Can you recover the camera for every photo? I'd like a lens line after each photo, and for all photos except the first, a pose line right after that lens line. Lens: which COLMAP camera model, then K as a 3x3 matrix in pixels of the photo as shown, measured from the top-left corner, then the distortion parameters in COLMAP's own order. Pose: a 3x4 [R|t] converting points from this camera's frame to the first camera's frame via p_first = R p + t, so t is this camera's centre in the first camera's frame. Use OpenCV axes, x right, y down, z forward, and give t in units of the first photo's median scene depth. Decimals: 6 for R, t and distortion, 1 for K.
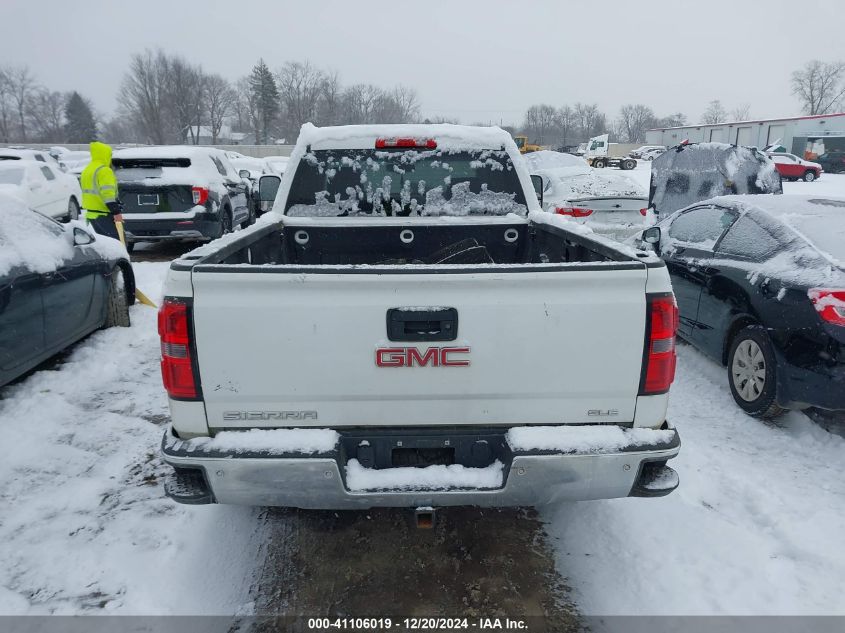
lens RADIAL K [[672.4, 0, 423.7], [0, 672.4, 327.5], [0, 0, 1]] dist [0.112170, -0.167989]
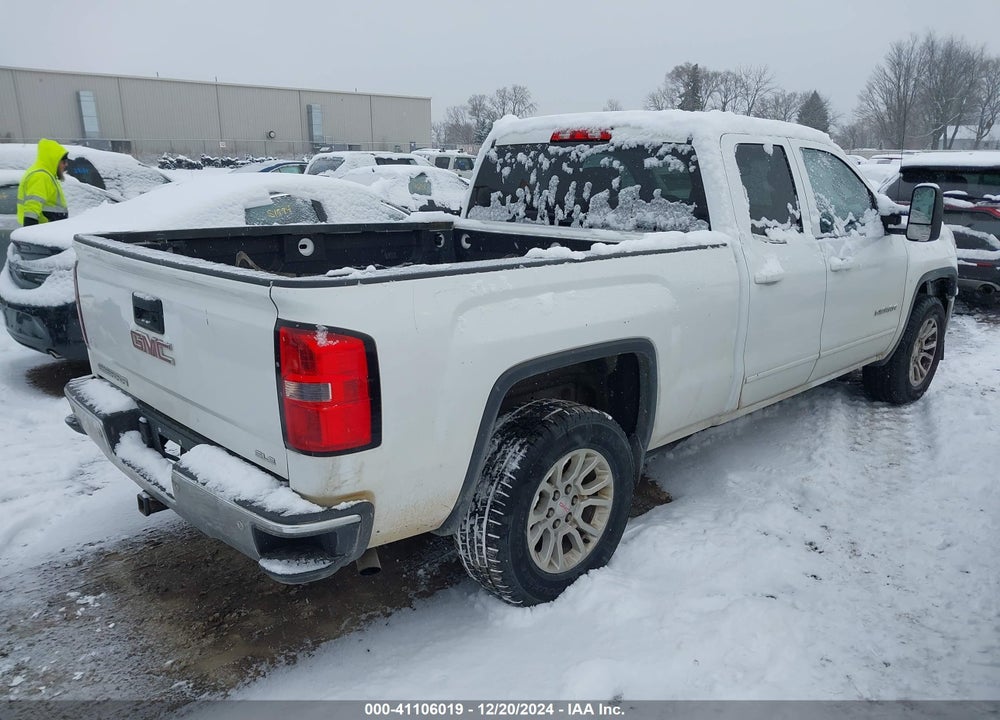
lens RADIAL K [[778.8, 0, 469.9], [0, 778.8, 355.3], [0, 0, 1]] dist [0.078691, -0.000846]
pose [[0.689858, 0.184241, -0.700107, 0.579357], [-0.190908, 0.979140, 0.069559, -0.057131], [0.698319, 0.085671, 0.710641, 0.271018]]
